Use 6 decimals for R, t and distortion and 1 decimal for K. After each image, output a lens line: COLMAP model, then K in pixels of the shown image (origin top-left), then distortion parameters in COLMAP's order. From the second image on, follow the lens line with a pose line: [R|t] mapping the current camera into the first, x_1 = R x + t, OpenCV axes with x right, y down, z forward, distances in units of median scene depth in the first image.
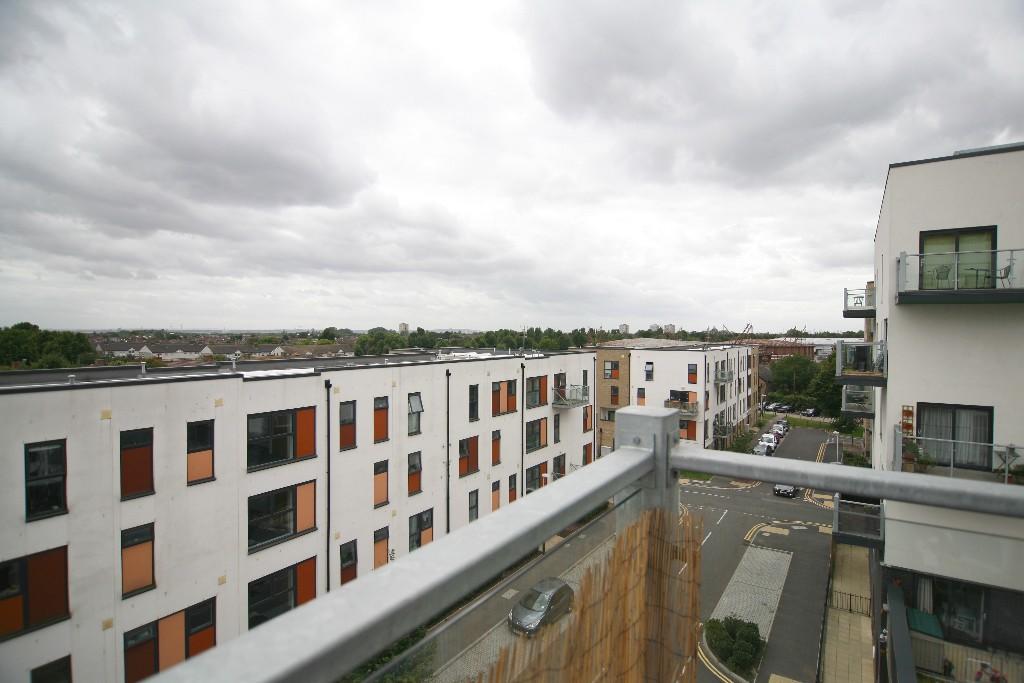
lens RADIAL K [[523.1, 0, 495.0], [0, 523.1, 339.0], [0, 0, 1]] dist [-0.019102, -0.000492]
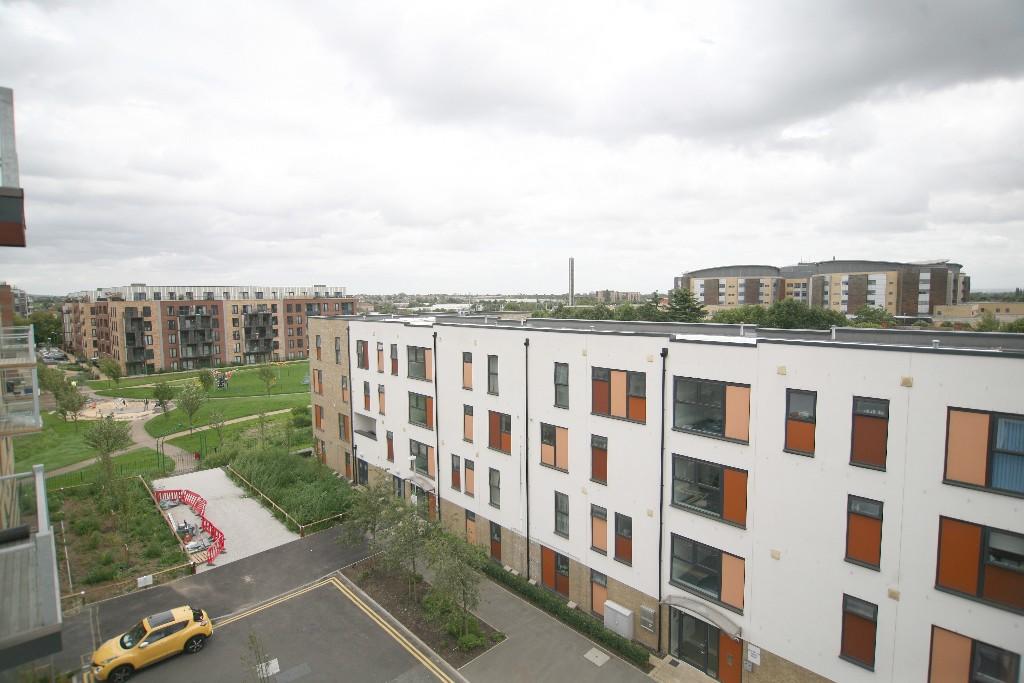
lens RADIAL K [[523.1, 0, 495.0], [0, 523.1, 339.0], [0, 0, 1]] dist [-0.019102, -0.000492]
pose [[-0.246271, 0.073846, -0.966384, 0.687360], [0.000112, 0.997095, 0.076165, -0.007693], [0.969201, 0.018649, -0.245564, 1.009518]]
